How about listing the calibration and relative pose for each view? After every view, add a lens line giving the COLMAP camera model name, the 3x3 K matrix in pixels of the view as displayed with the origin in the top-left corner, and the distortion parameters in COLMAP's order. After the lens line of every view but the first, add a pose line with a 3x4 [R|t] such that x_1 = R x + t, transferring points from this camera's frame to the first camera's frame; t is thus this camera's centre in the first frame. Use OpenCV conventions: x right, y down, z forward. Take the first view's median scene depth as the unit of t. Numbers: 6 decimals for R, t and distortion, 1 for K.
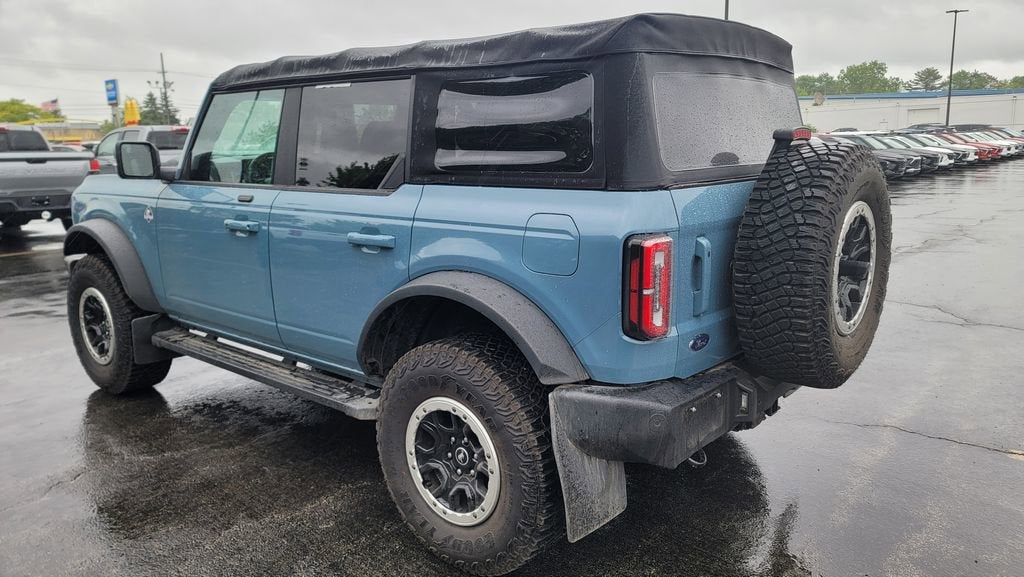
lens RADIAL K [[745.2, 0, 516.1], [0, 745.2, 291.8], [0, 0, 1]] dist [0.072879, -0.061535]
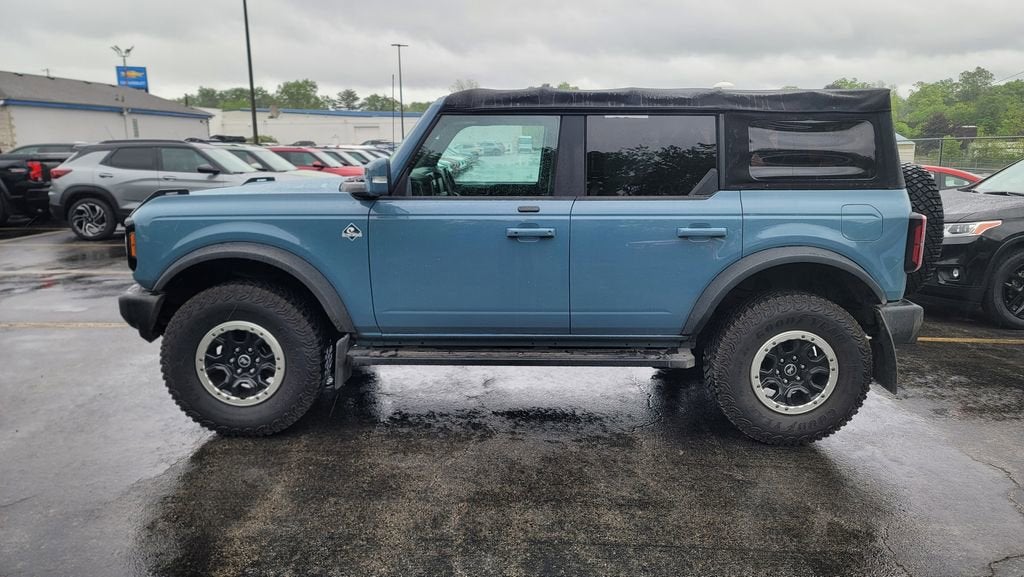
lens RADIAL K [[745.2, 0, 510.6], [0, 745.2, 287.8], [0, 0, 1]] dist [0.072879, -0.061535]
pose [[0.756562, -0.105483, 0.645358, -1.224485], [0.116696, 0.992841, 0.025475, -0.039869], [-0.643425, 0.056037, 0.763455, 0.168777]]
